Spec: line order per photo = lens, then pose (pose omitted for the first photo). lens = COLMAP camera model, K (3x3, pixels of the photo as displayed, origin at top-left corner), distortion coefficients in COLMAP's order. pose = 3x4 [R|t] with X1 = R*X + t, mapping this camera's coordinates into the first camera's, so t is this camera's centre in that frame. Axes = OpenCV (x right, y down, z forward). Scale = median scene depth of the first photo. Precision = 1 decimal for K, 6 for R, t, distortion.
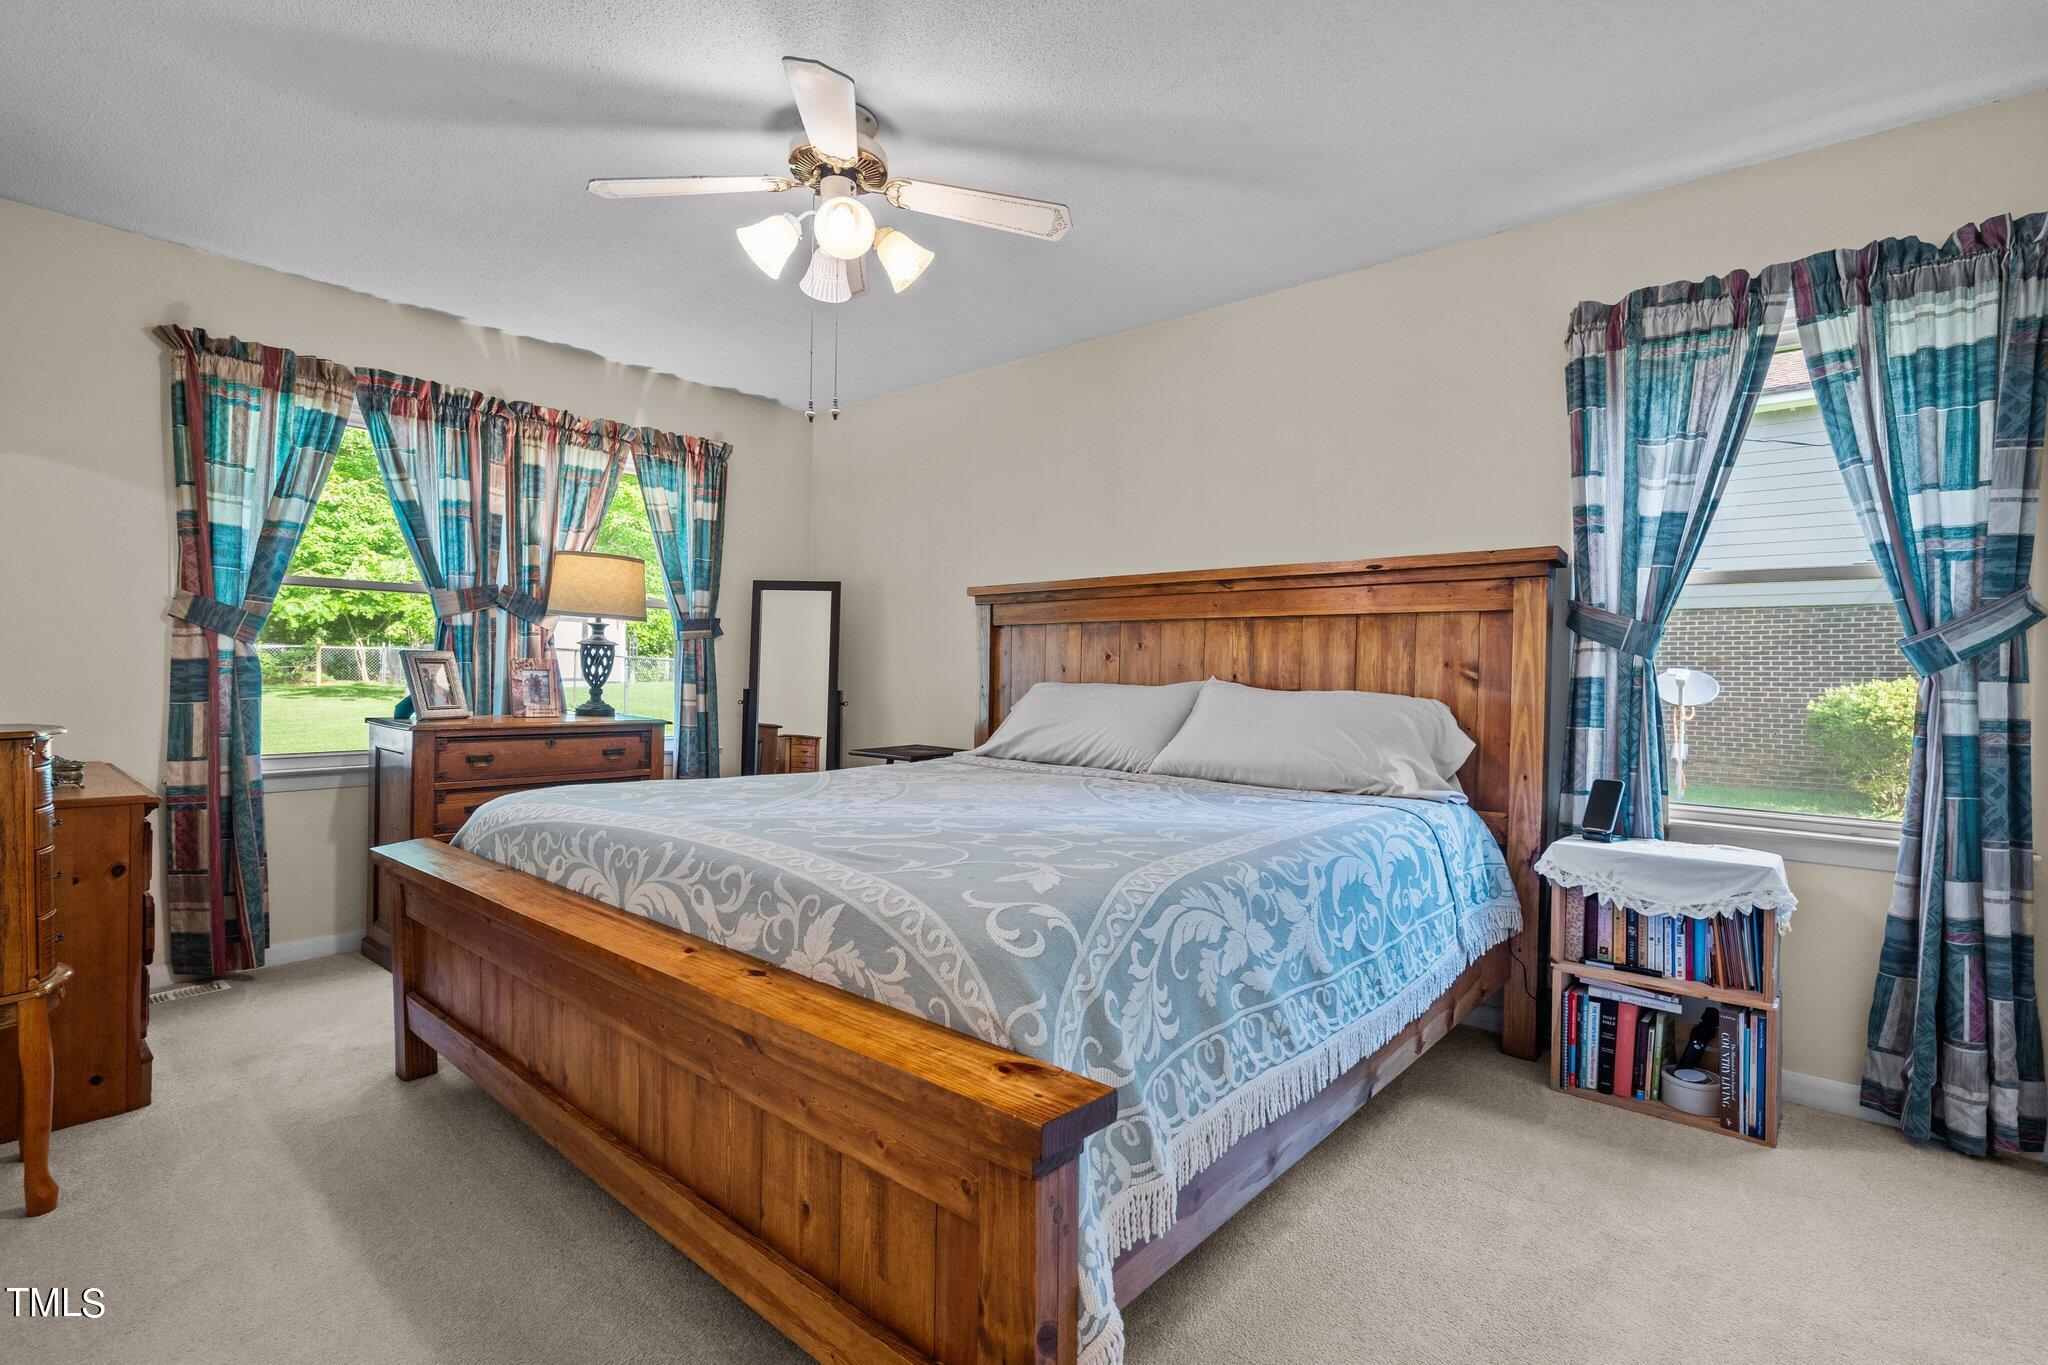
lens RADIAL K [[934.5, 0, 1033.7], [0, 934.5, 680.5], [0, 0, 1]] dist [-0.003827, 0.002031]
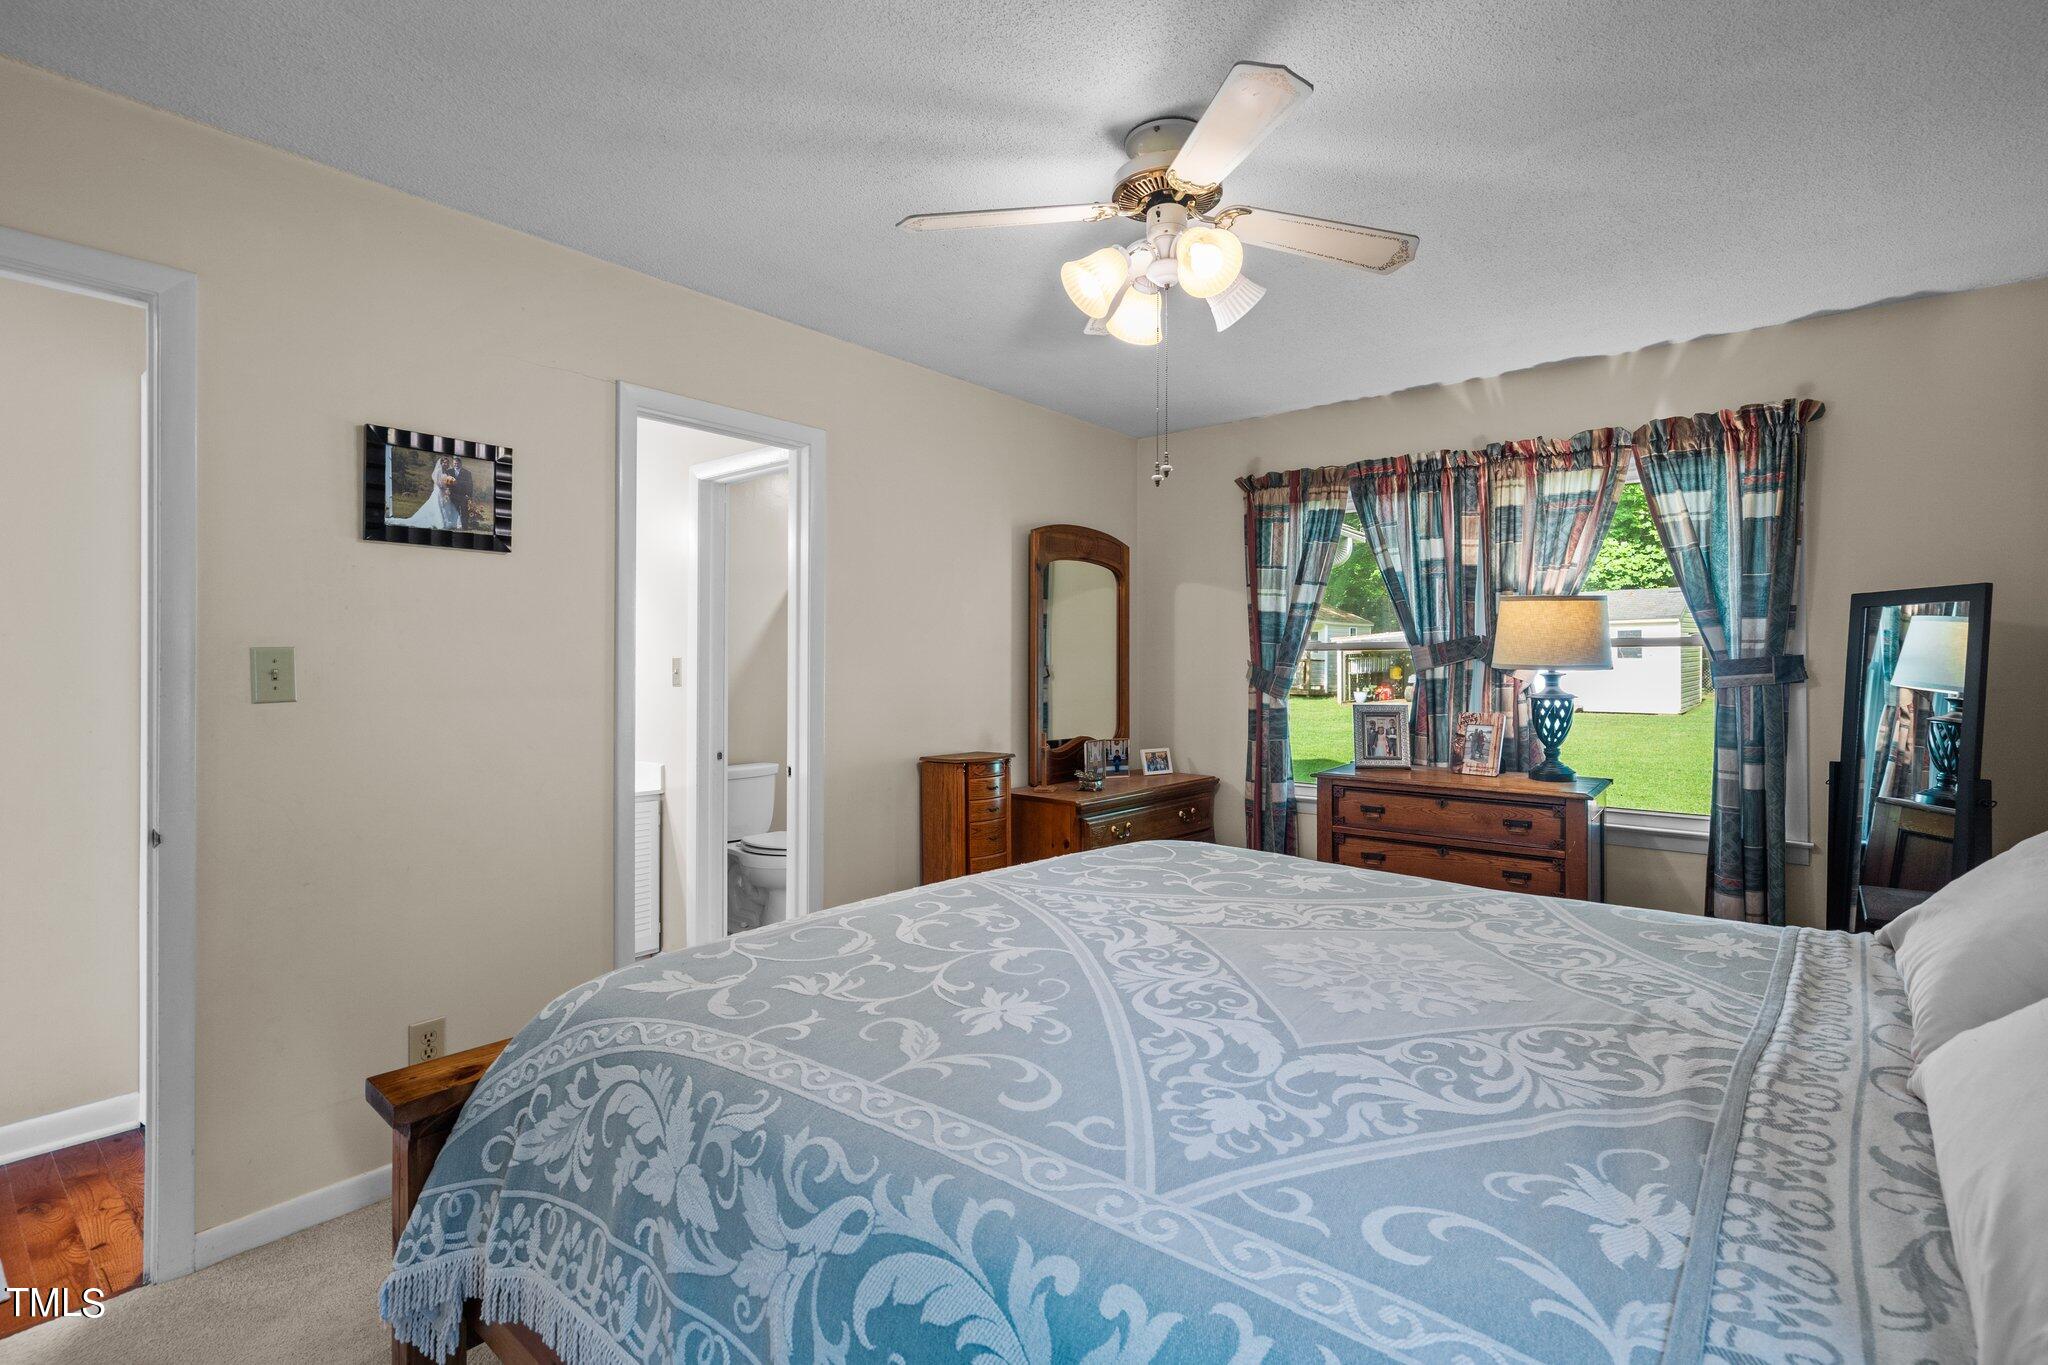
lens RADIAL K [[934.5, 0, 1034.0], [0, 934.5, 668.0], [0, 0, 1]] dist [-0.003827, 0.002031]
pose [[0.029204, -0.014173, -0.999473, 0.396982], [-0.010005, 0.999845, -0.014470, -0.049972], [0.999523, 0.010423, 0.029058, 0.506137]]
